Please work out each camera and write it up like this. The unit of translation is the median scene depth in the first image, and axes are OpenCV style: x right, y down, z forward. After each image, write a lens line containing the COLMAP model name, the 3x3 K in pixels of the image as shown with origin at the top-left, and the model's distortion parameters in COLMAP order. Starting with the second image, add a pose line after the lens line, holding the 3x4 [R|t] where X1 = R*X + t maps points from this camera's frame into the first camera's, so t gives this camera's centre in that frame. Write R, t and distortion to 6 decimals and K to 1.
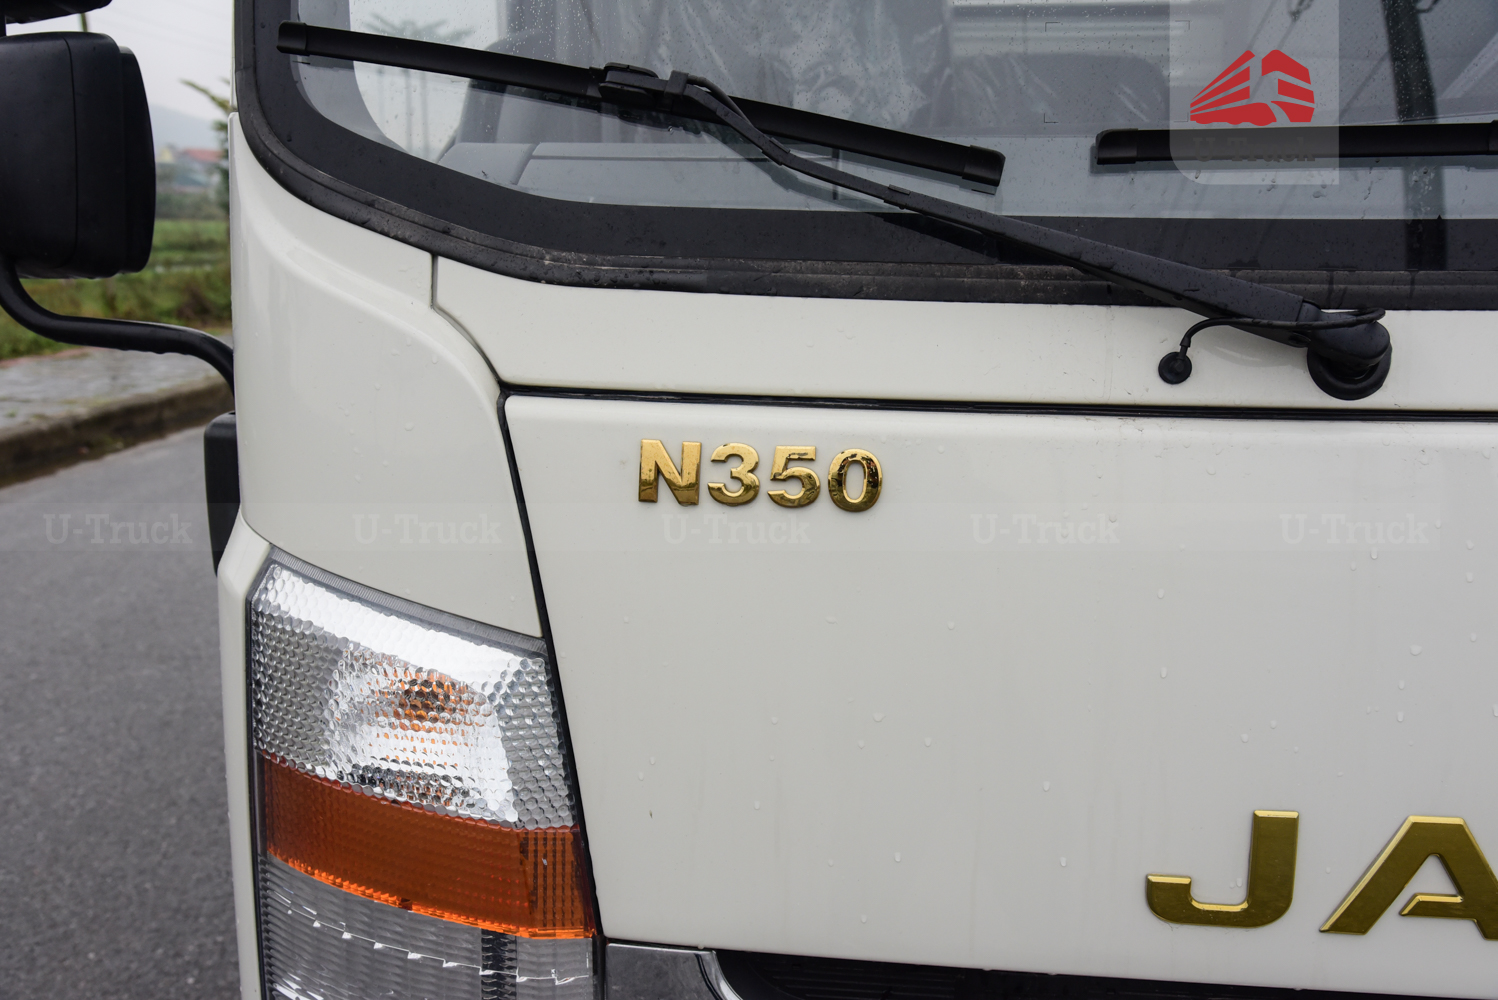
lens RADIAL K [[1452.0, 0, 746.6], [0, 1452.0, 505.9], [0, 0, 1]] dist [-0.014375, 0.154789]
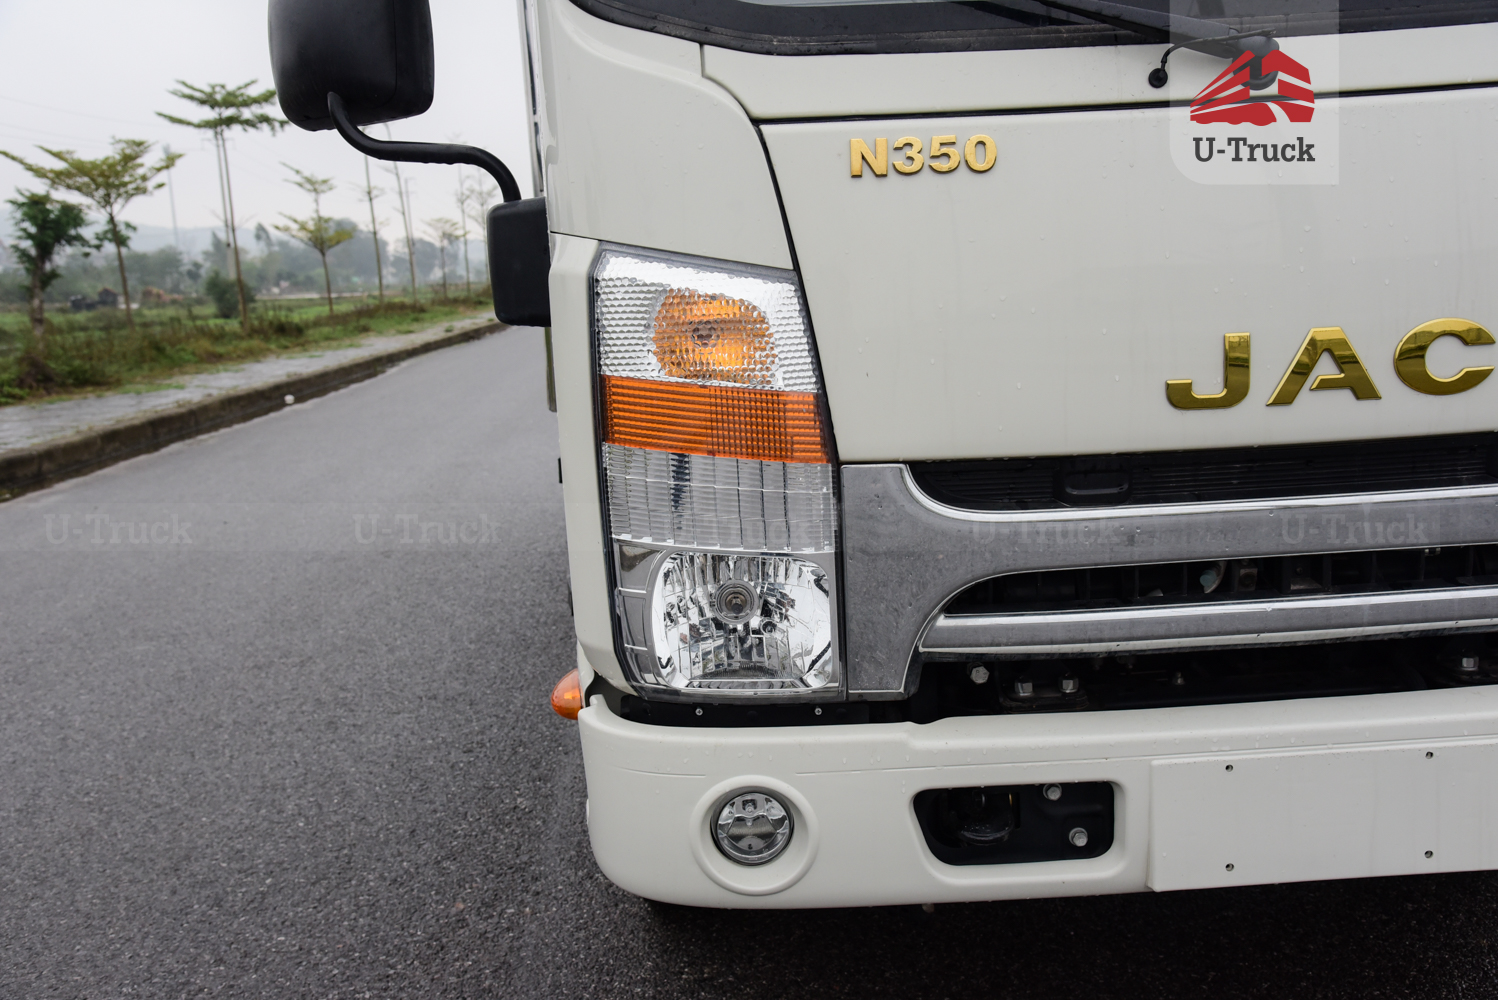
lens RADIAL K [[1471.8, 0, 750.2], [0, 1471.8, 505.2], [0, 0, 1]] dist [0.013415, 0.148069]
pose [[0.990601, -0.077541, 0.112679, -0.407102], [0.082136, 0.995944, -0.036718, 0.422011], [-0.109375, 0.045628, 0.992953, -0.639311]]
